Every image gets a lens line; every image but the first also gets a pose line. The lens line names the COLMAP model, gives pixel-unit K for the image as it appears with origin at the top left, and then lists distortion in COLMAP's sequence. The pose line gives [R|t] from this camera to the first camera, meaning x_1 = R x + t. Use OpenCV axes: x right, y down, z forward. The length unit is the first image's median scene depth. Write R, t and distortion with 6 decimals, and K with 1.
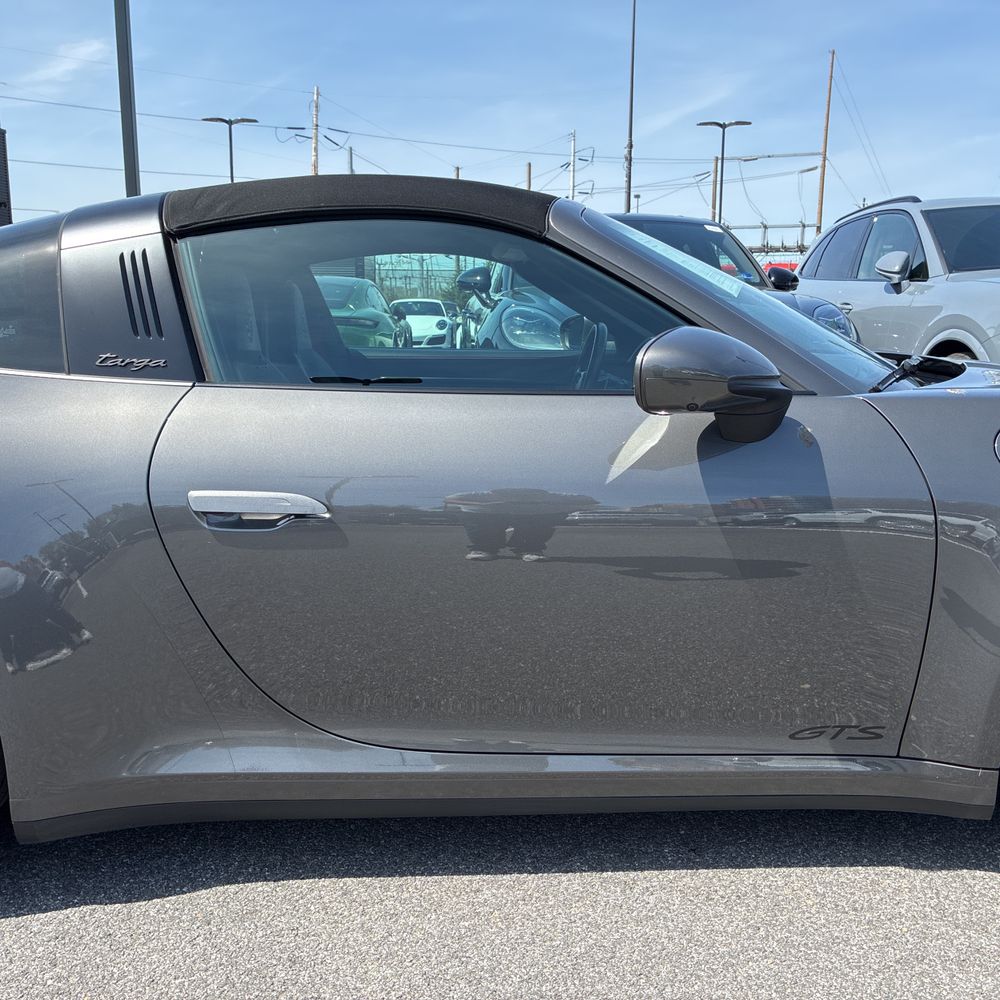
lens RADIAL K [[1009.6, 0, 506.6], [0, 1009.6, 492.2], [0, 0, 1]] dist [0.017548, 0.000000]
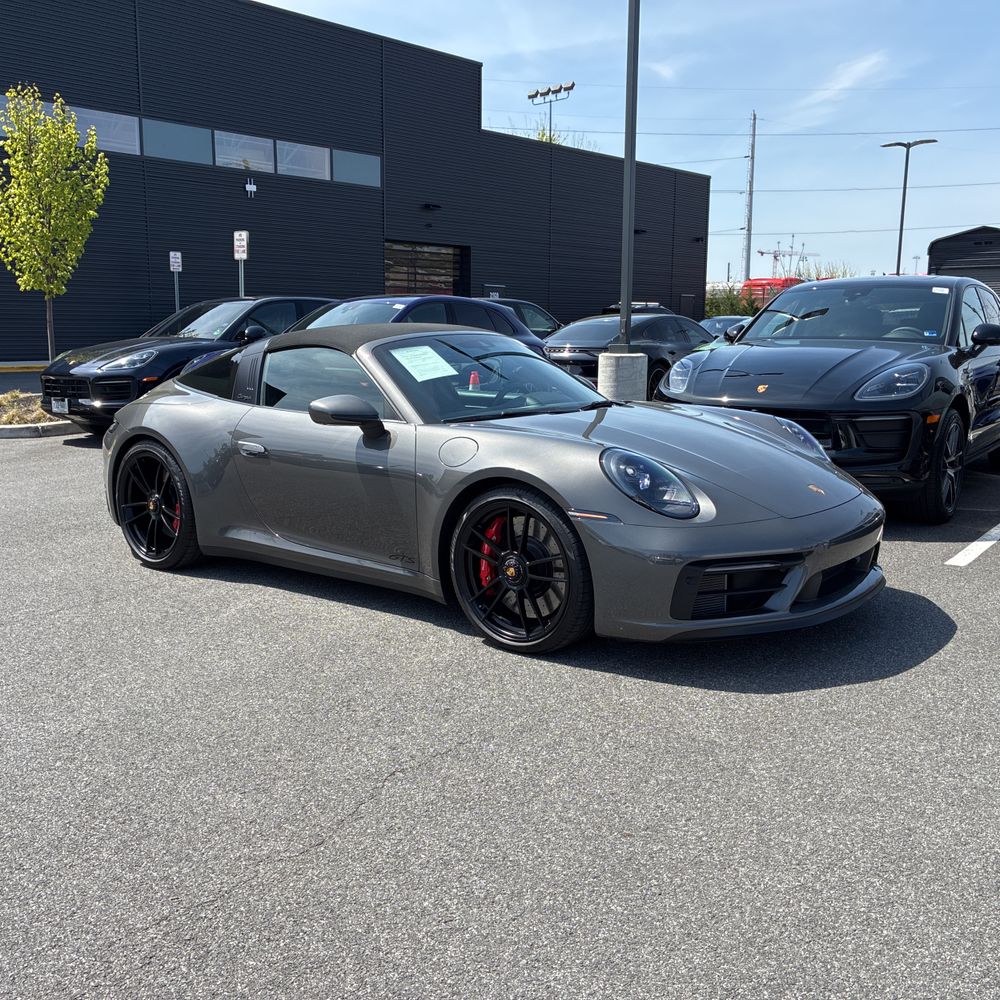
lens RADIAL K [[1009.6, 0, 495.7], [0, 1009.6, 508.1], [0, 0, 1]] dist [0.017548, 0.000000]
pose [[0.762012, 0.113560, -0.637528, 0.150737], [-0.110325, 0.992877, 0.044989, -0.002329], [0.638096, 0.036053, 0.769112, -0.047191]]
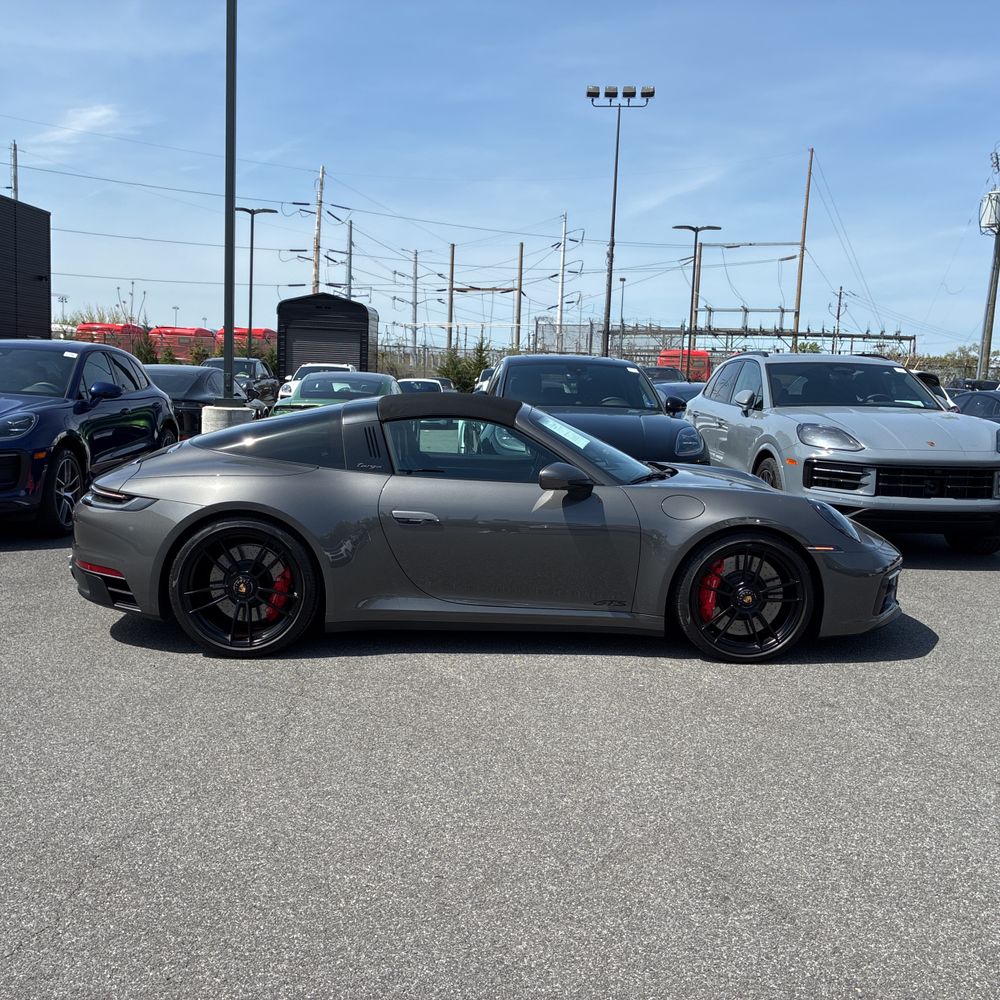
lens RADIAL K [[1009.6, 0, 502.9], [0, 1009.6, 493.5], [0, 0, 1]] dist [0.017548, 0.000000]
pose [[0.999423, 0.032138, 0.011003, -0.001297], [-0.031361, 0.997412, -0.064700, 0.008302], [-0.013054, 0.064317, 0.997844, -0.126450]]
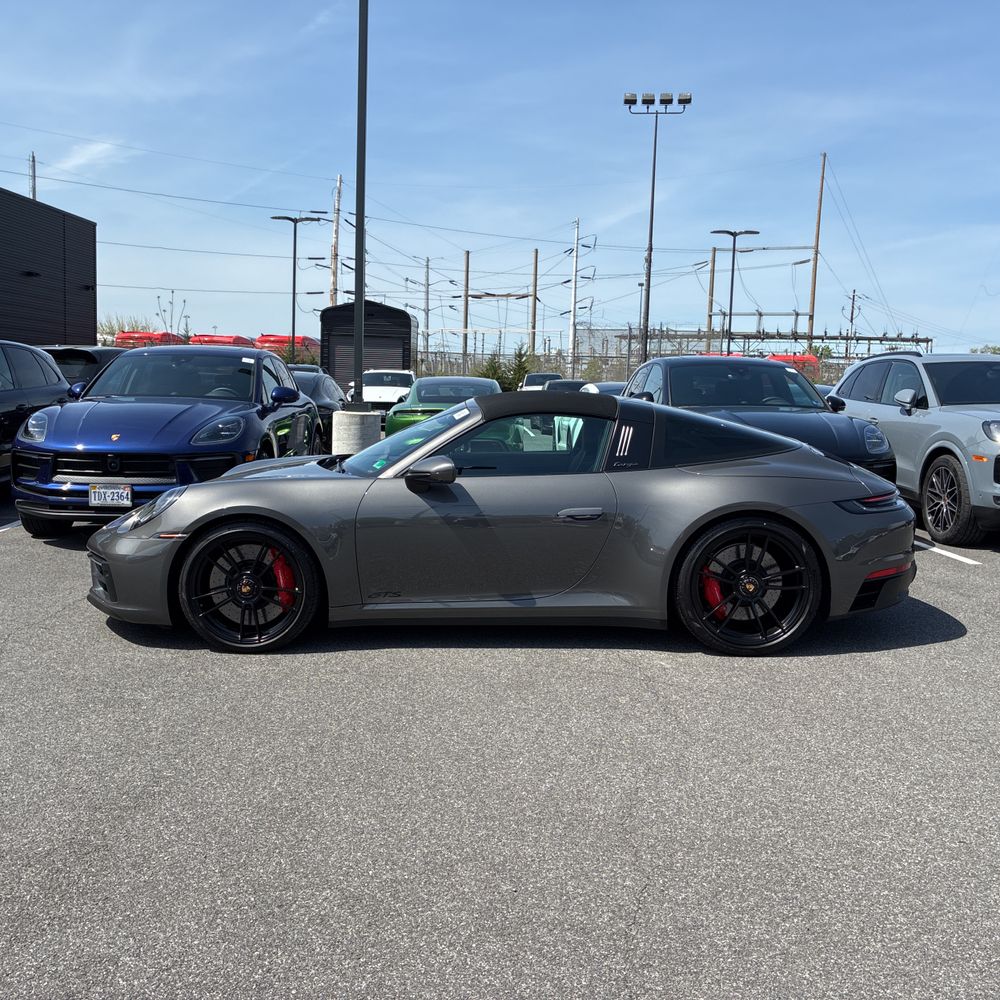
lens RADIAL K [[1009.6, 0, 505.5], [0, 1009.6, 485.5], [0, 0, 1]] dist [0.017548, 0.000000]
pose [[0.999670, 0.024338, 0.008216, -0.059843], [-0.023623, 0.996660, -0.078167, 0.012498], [-0.010091, 0.077947, 0.996906, -0.132723]]
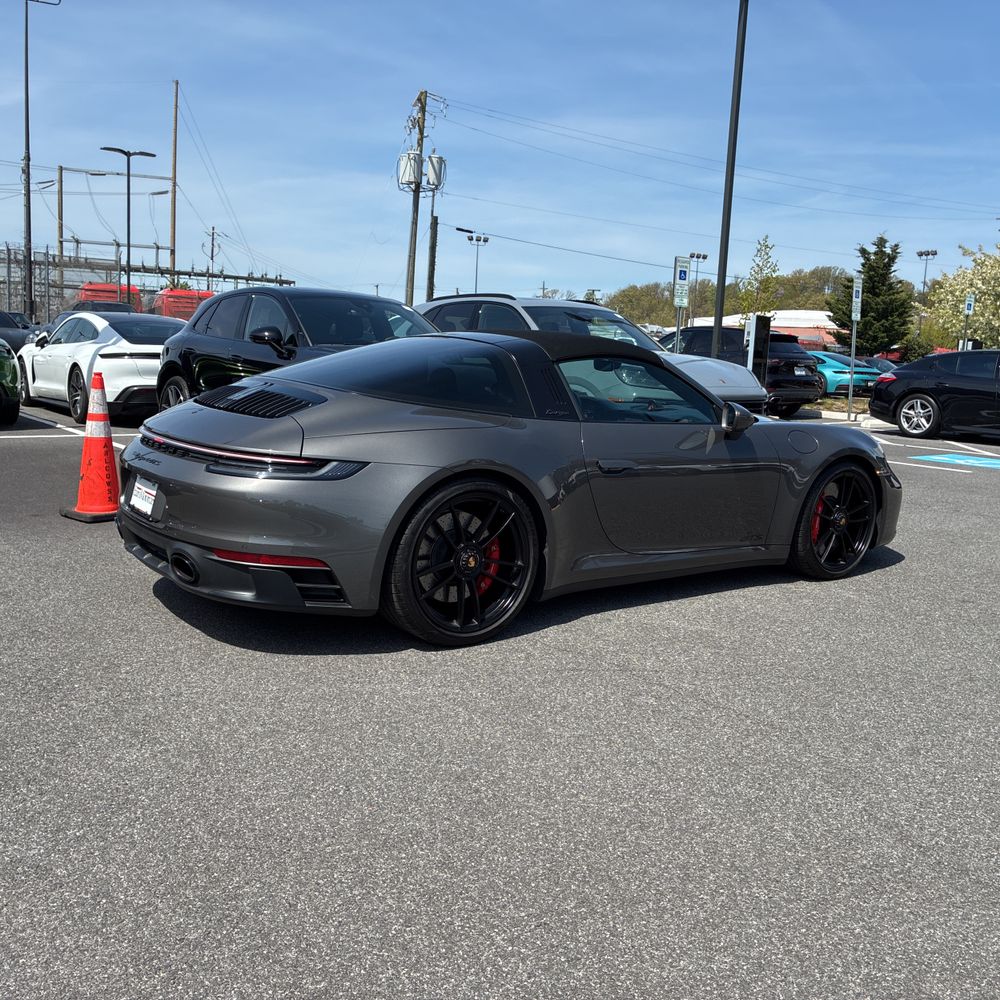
lens RADIAL K [[1009.6, 0, 499.4], [0, 1009.6, 492.0], [0, 0, 1]] dist [0.017548, 0.000000]
pose [[0.812602, -0.042529, 0.581266, -0.134341], [0.053512, 0.998566, -0.001747, 0.004728], [-0.580358, 0.032524, 0.813712, -0.067284]]
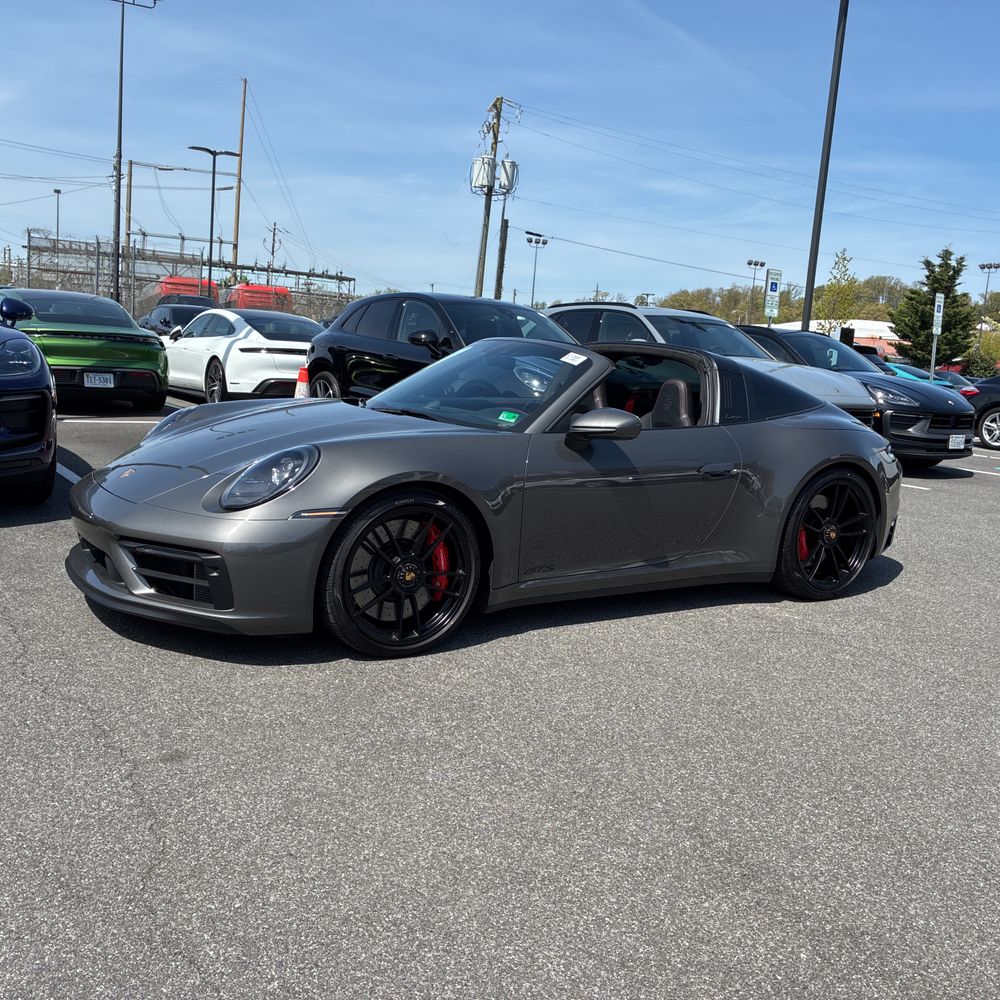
lens RADIAL K [[1009.6, 0, 505.7], [0, 1009.6, 484.9], [0, 0, 1]] dist [0.017548, 0.000000]
pose [[0.834071, -0.011184, 0.551544, -0.176255], [0.020391, 0.999736, -0.010565, 0.006486], [-0.551281, 0.020058, 0.834079, -0.073920]]
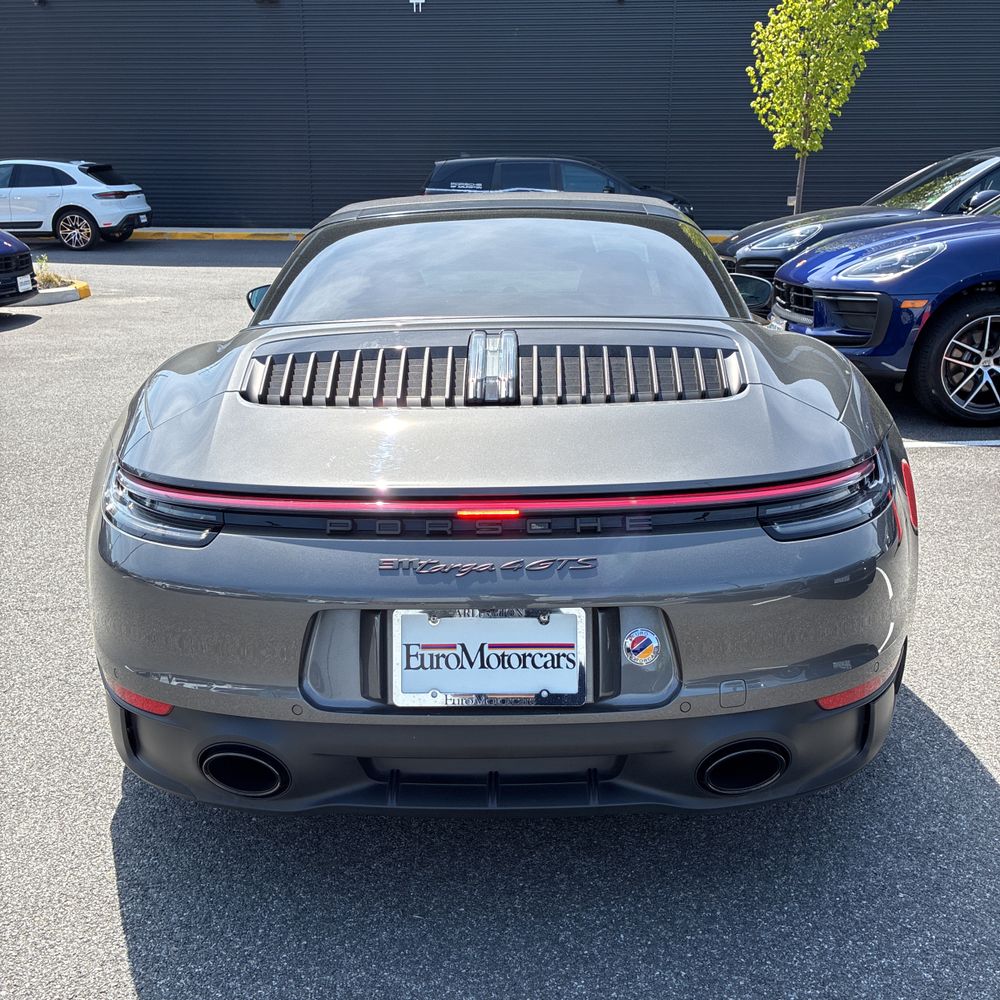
lens RADIAL K [[1009.6, 0, 506.8], [0, 1009.6, 500.2], [0, 0, 1]] dist [0.017548, 0.000000]
pose [[-0.024921, 0.292040, -0.956081, 0.091601], [-0.167321, 0.941669, 0.291999, -0.029322], [0.985587, 0.167249, 0.025397, 0.101580]]
